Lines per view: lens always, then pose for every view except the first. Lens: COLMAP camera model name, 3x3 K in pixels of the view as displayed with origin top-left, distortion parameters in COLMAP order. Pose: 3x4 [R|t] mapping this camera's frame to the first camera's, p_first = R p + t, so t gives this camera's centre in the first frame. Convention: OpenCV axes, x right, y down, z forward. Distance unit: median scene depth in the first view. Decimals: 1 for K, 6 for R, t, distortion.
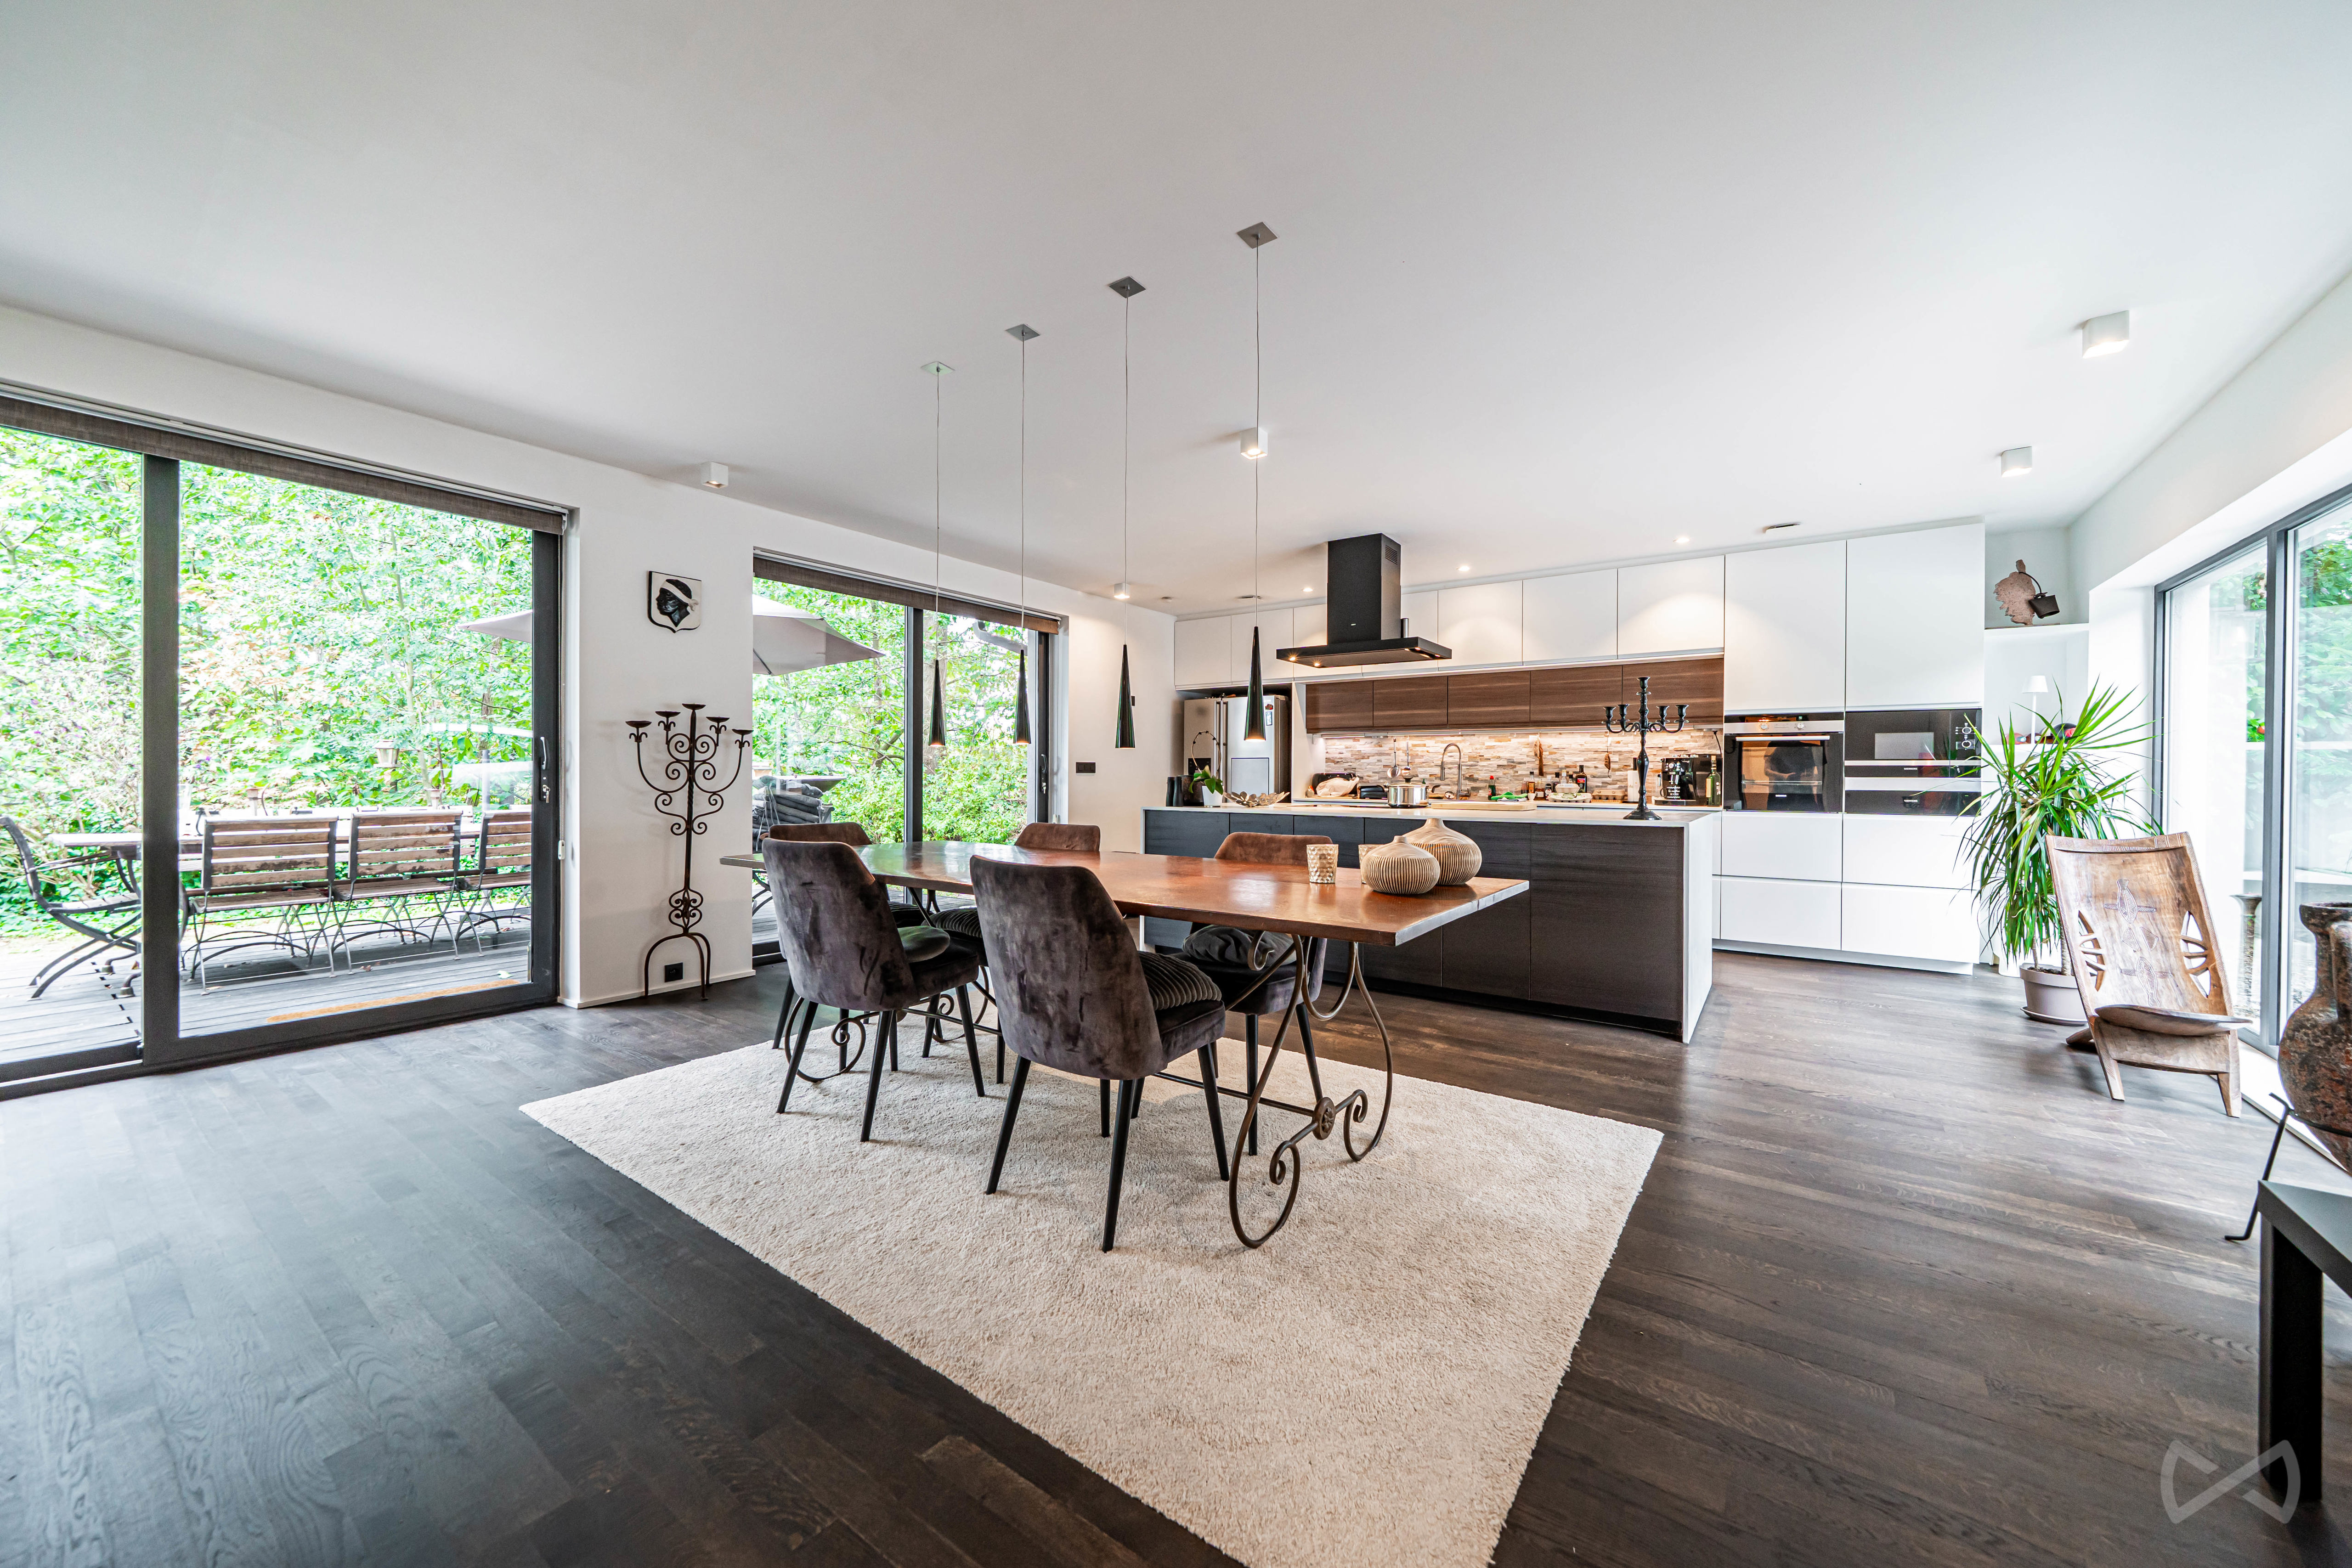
lens RADIAL K [[872.7, 0, 1172.6], [0, 872.7, 776.4], [0, 0, 1]] dist [-0.000241, -0.000151]
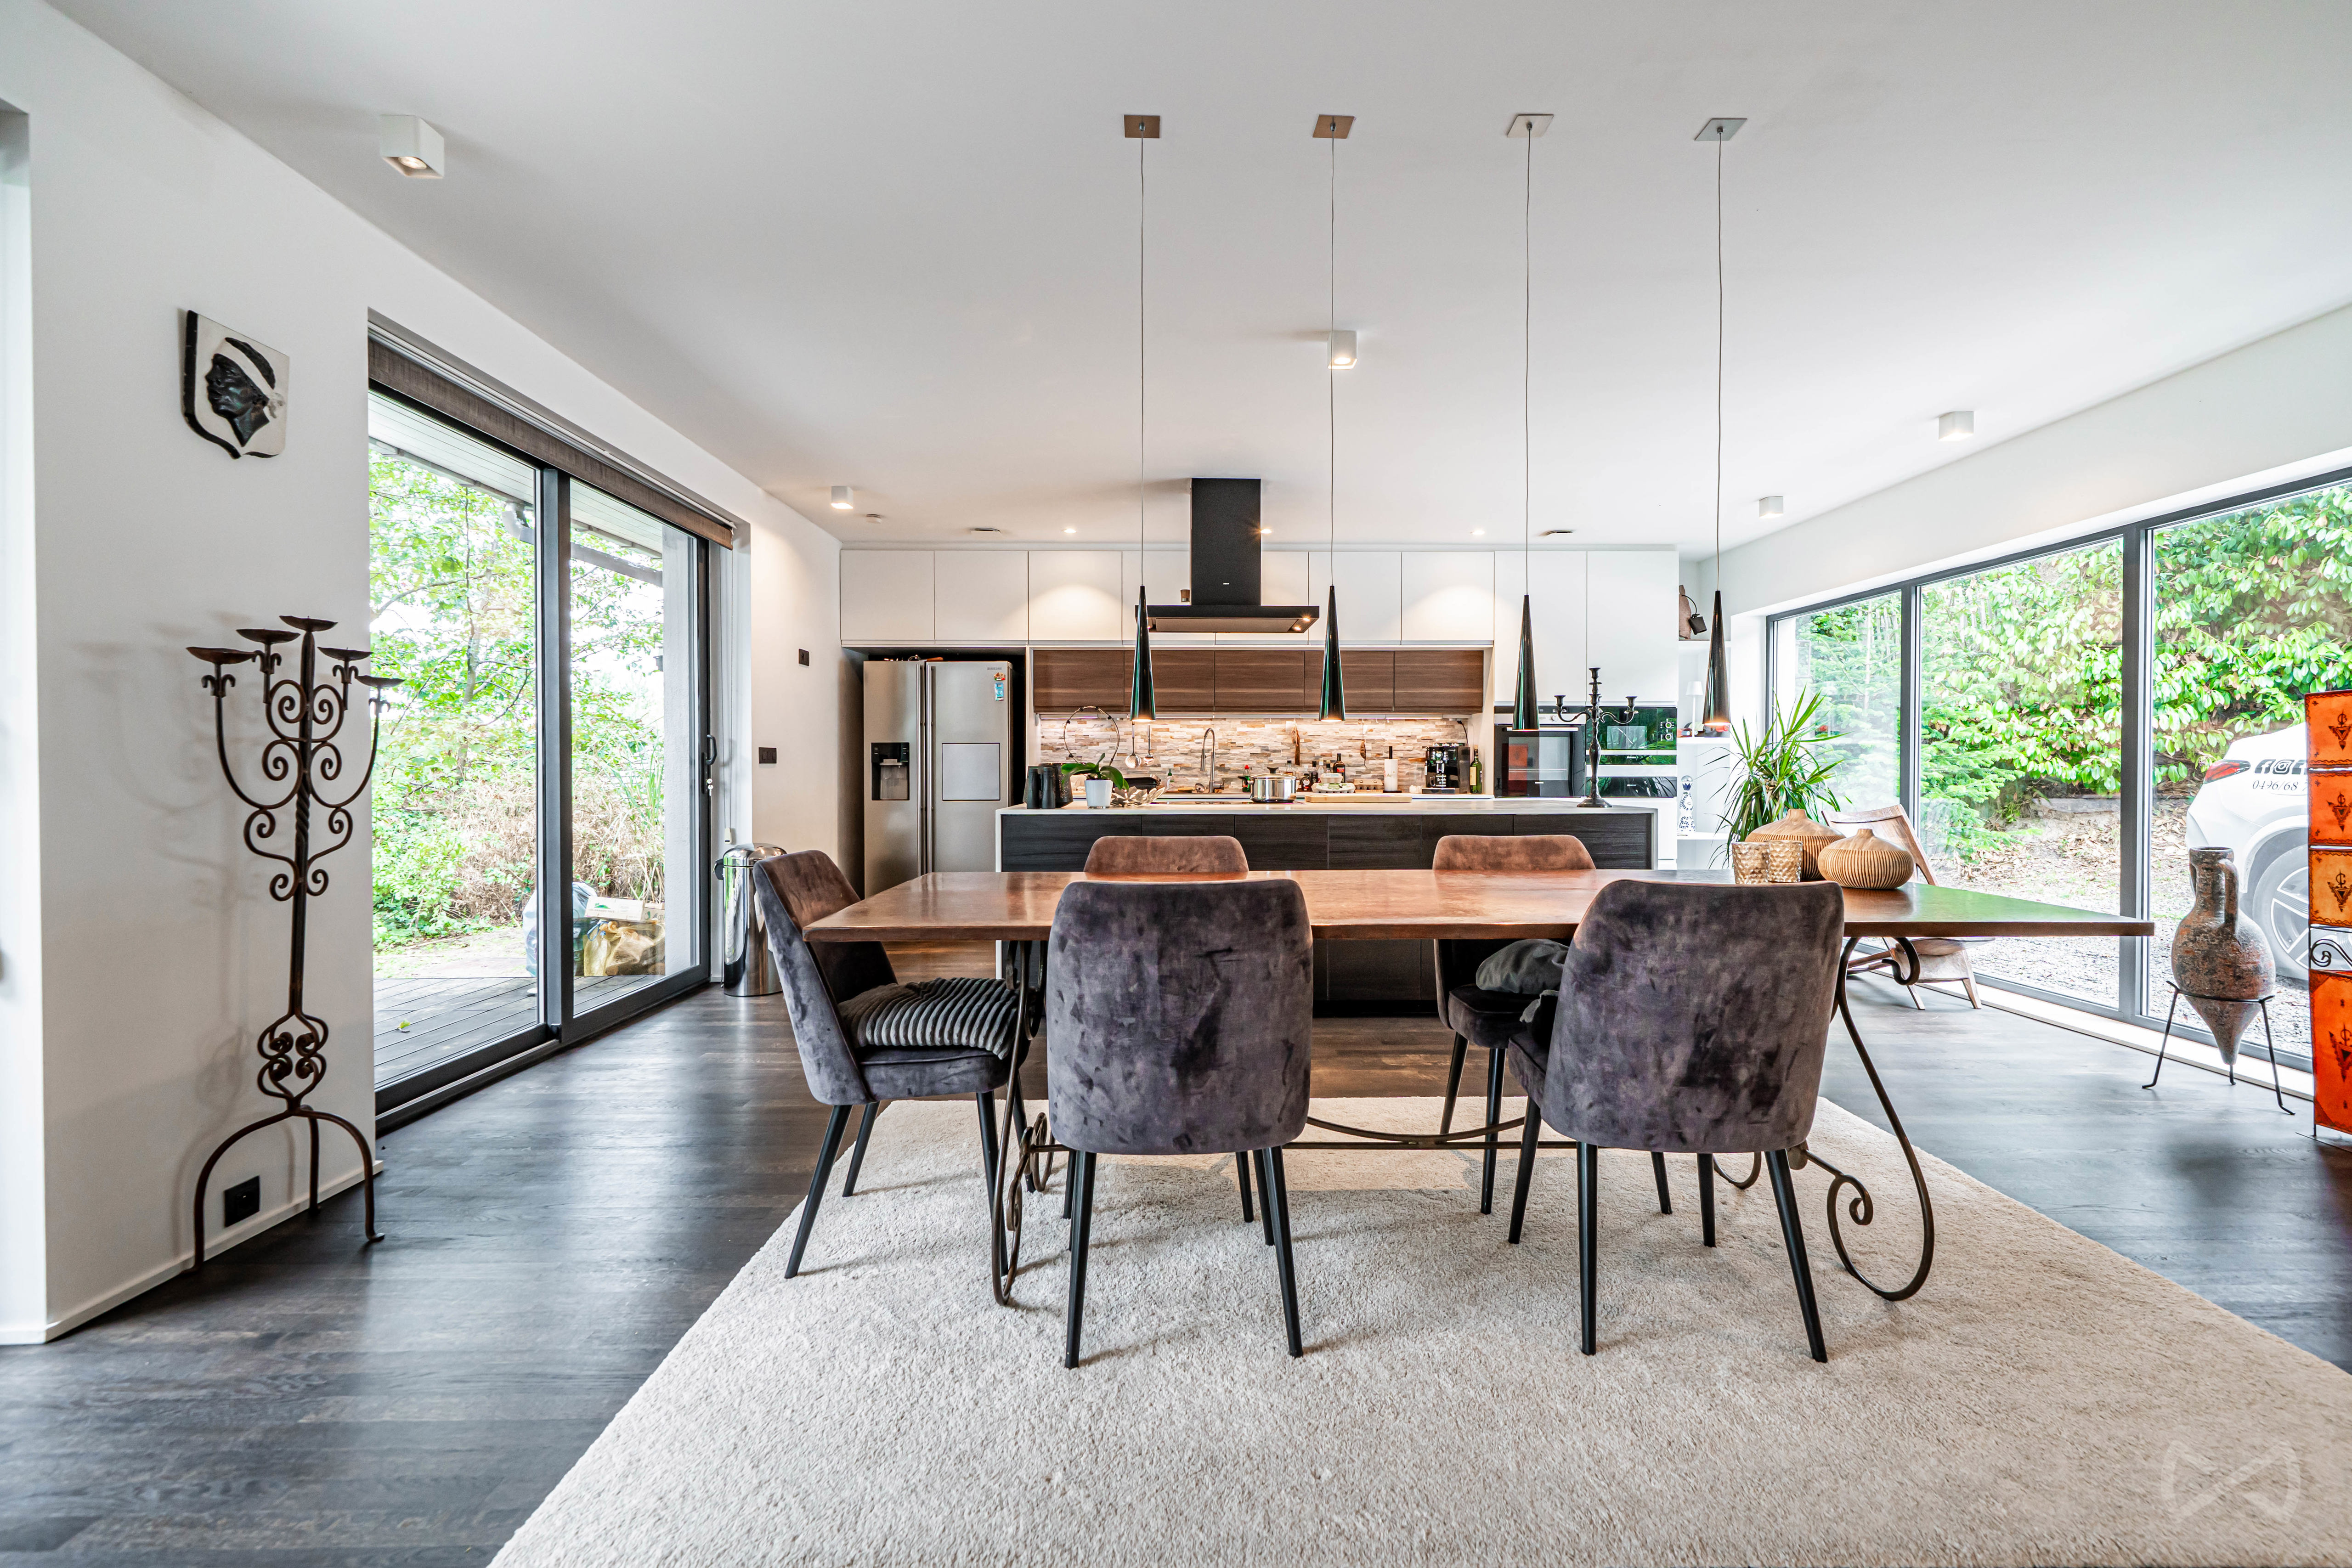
lens RADIAL K [[1053.9, 0, 1187.9], [0, 1053.9, 772.8], [0, 0, 1]] dist [-0.000108, 0.000580]
pose [[0.801761, -0.008174, 0.597588, -0.458333], [0.004786, 0.999962, 0.007256, -0.001620], [-0.597625, -0.002958, 0.801770, 0.237051]]
